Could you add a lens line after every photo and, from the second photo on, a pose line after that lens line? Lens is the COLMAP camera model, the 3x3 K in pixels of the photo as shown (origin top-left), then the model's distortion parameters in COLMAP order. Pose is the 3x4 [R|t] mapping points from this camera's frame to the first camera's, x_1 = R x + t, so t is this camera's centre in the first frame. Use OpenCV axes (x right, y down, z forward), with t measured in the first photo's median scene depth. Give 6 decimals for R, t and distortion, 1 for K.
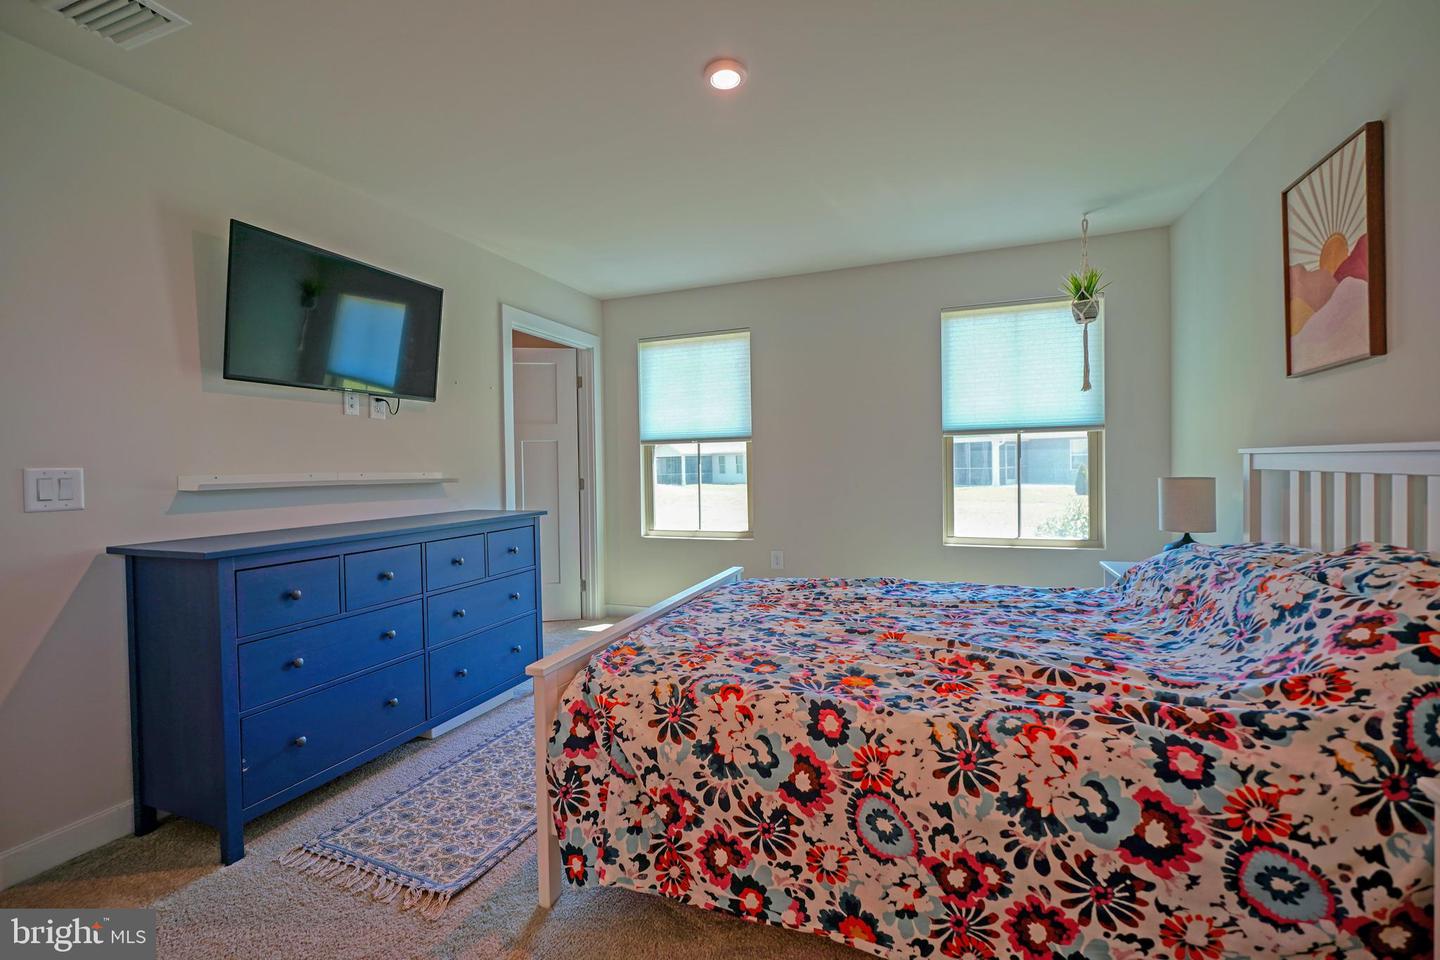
lens RADIAL K [[627.0, 0, 707.5], [0, 627.0, 476.7], [0, 0, 1]] dist [-0.000729, -0.000036]
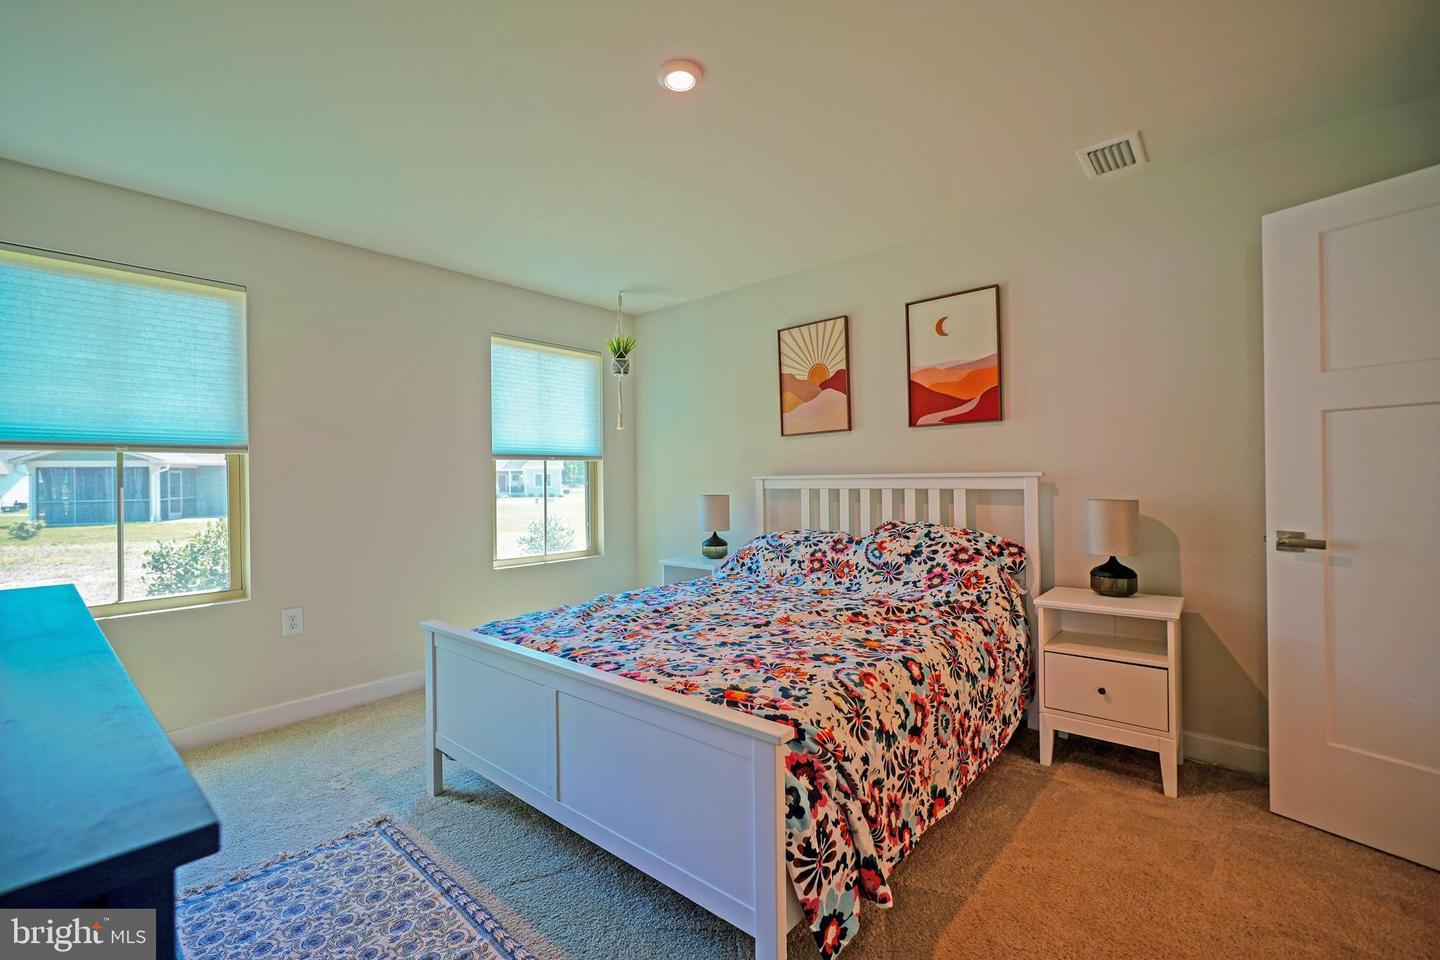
lens RADIAL K [[622.8, 0, 710.8], [0, 622.8, 479.6], [0, 0, 1]] dist [-0.005941, 0.000316]
pose [[0.336795, 0.016603, 0.941432, -0.858325], [0.024919, 0.999337, -0.026539, 0.005078], [-0.941248, 0.032398, 0.336158, 0.667043]]
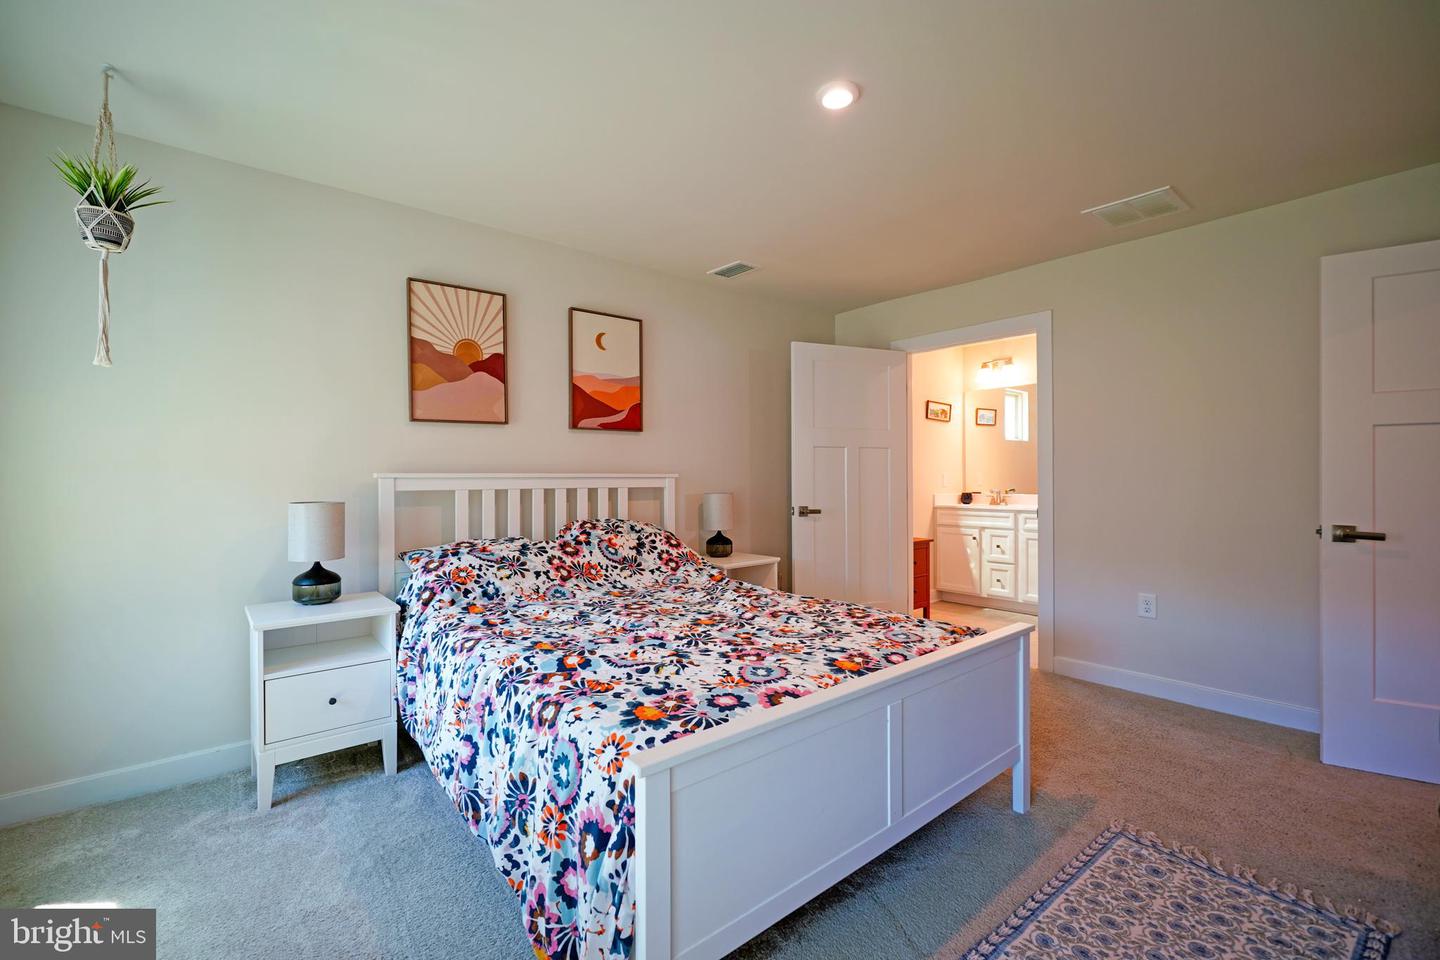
lens RADIAL K [[622.8, 0, 710.8], [0, 622.8, 479.6], [0, 0, 1]] dist [-0.005941, 0.000316]
pose [[-0.876920, 0.025148, 0.479978, -0.268187], [0.034367, 0.999355, 0.010428, -0.029986], [-0.479406, 0.025640, -0.877219, 2.034887]]
